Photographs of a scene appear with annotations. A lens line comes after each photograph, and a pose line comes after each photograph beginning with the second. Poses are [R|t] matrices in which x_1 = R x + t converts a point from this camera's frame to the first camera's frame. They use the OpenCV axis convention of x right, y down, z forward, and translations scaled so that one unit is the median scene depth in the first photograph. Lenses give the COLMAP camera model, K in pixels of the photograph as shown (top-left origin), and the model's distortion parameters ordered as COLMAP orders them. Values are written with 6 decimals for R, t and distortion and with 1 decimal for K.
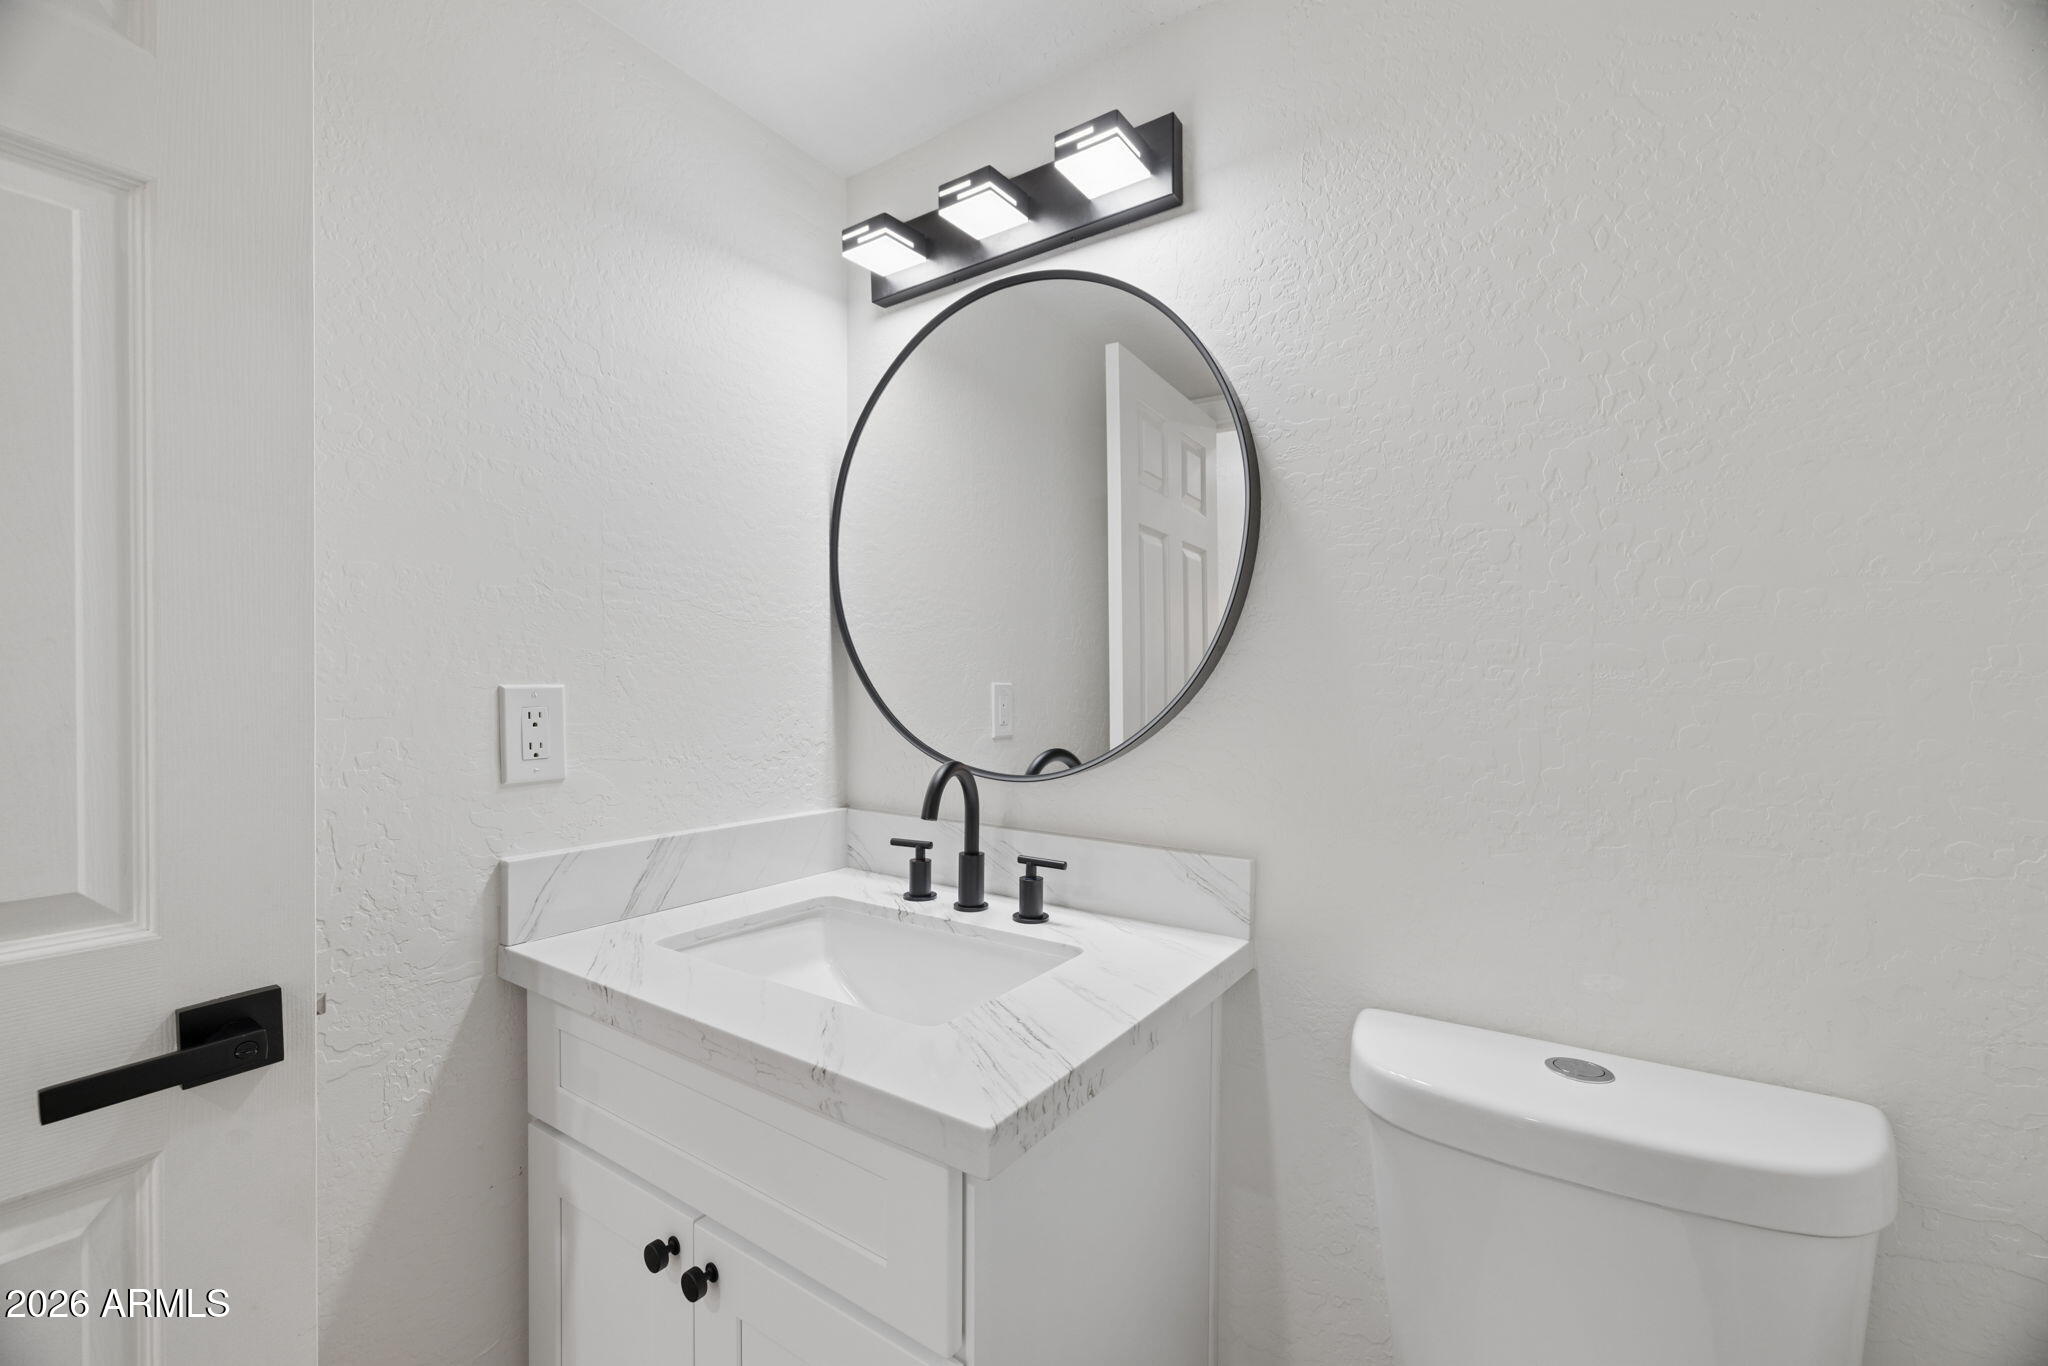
lens RADIAL K [[857.9, 0, 979.0], [0, 857.9, 690.6], [0, 0, 1]] dist [-0.002005, -0.001941]
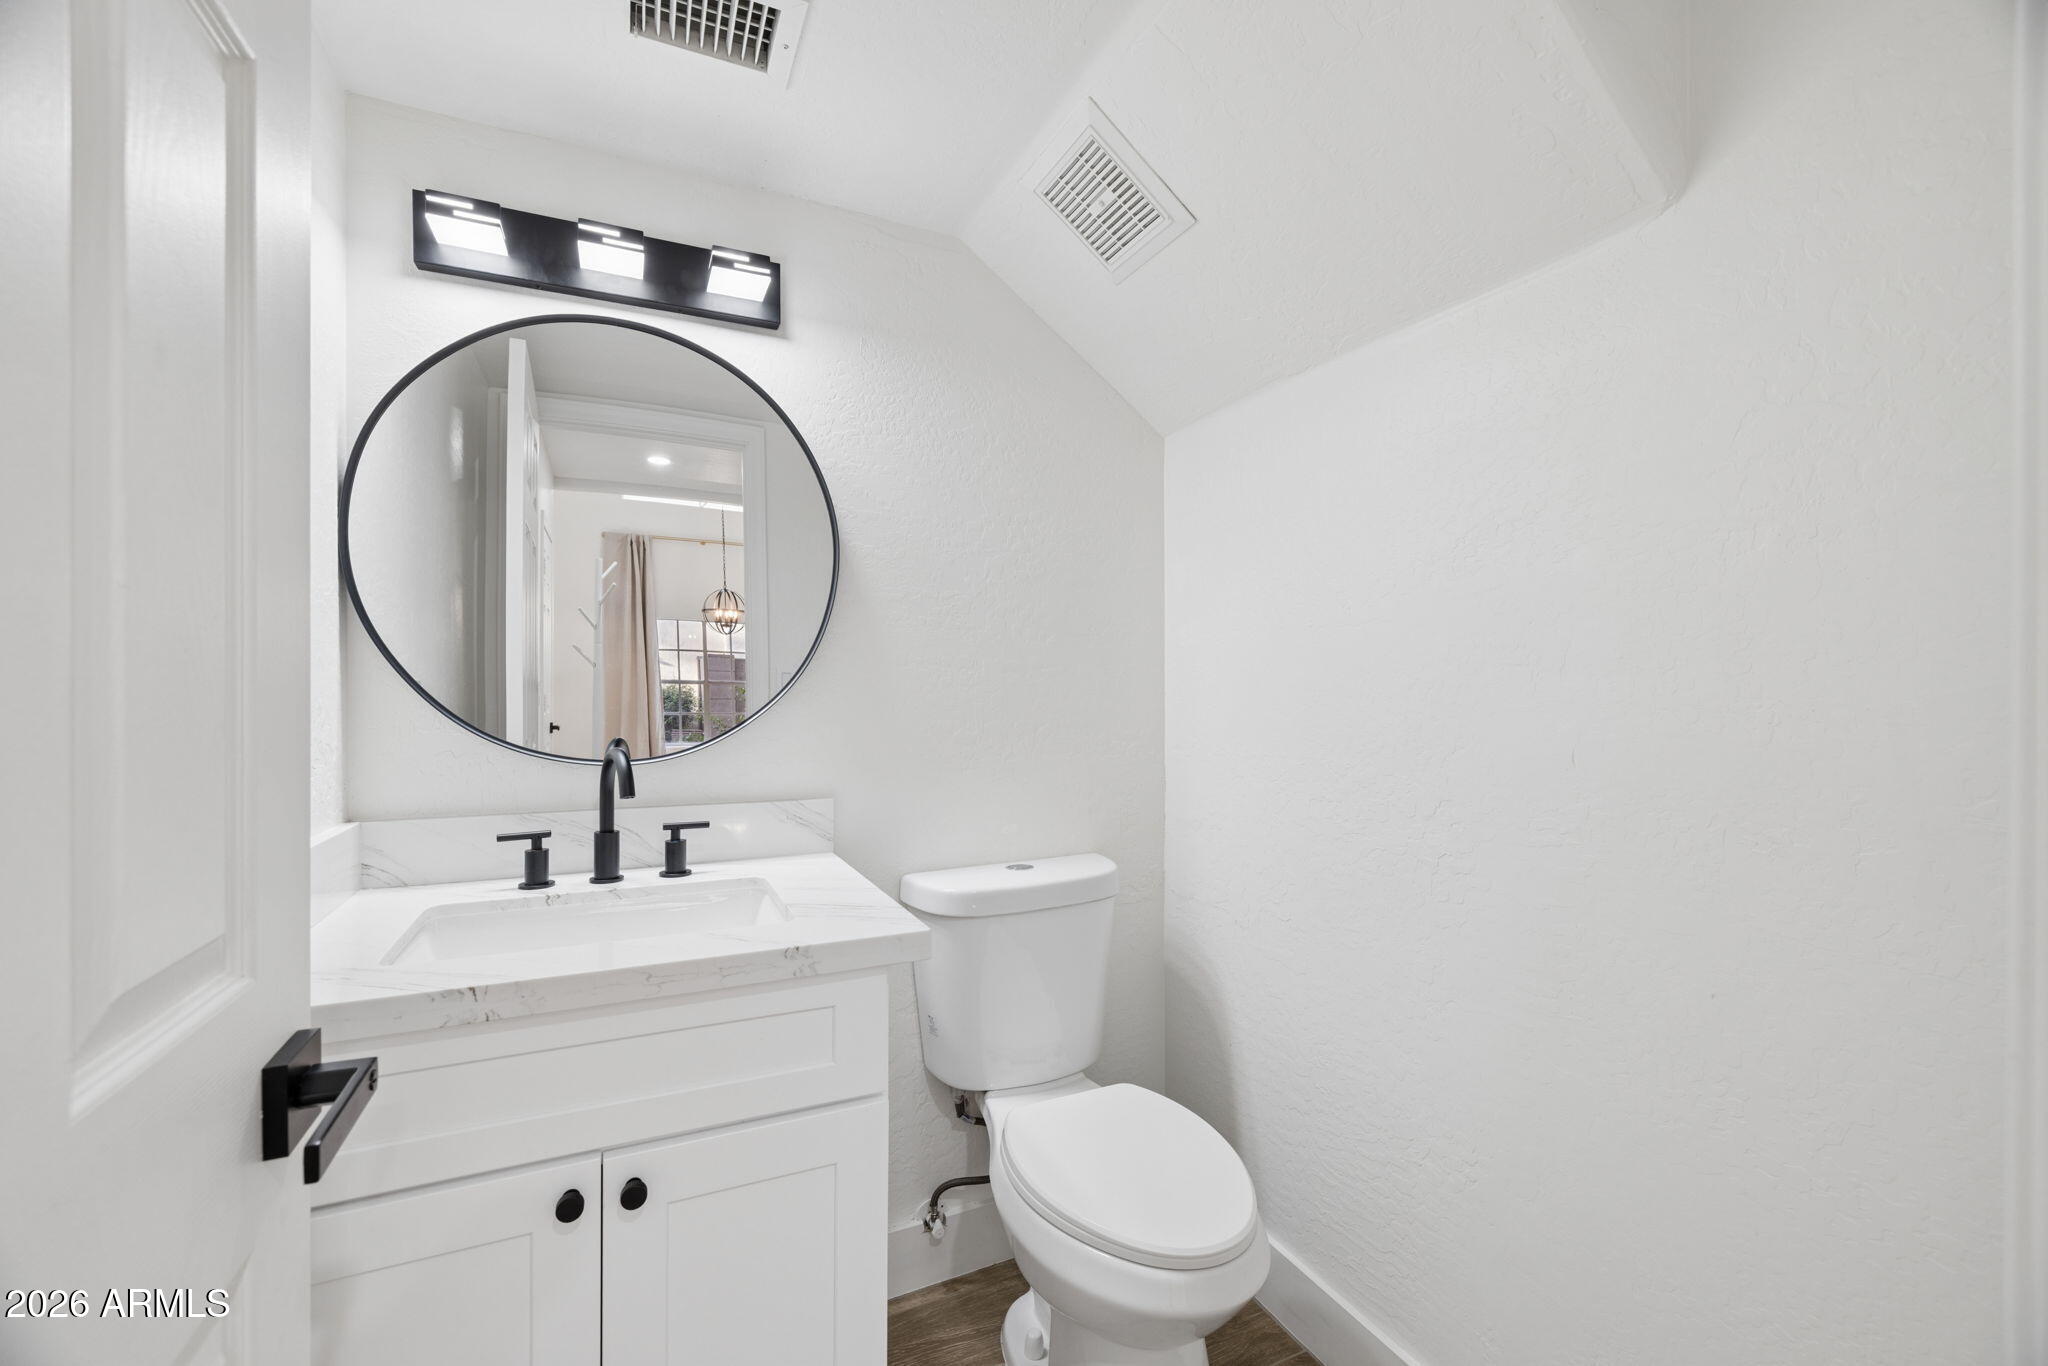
lens RADIAL K [[857.9, 0, 1021.6], [0, 857.9, 698.0], [0, 0, 1]] dist [-0.002005, -0.001941]
pose [[0.499449, -0.014859, 0.866216, -0.740435], [0.008760, 0.999888, 0.012102, 0.007803], [-0.866299, 0.001544, 0.499524, -0.022888]]
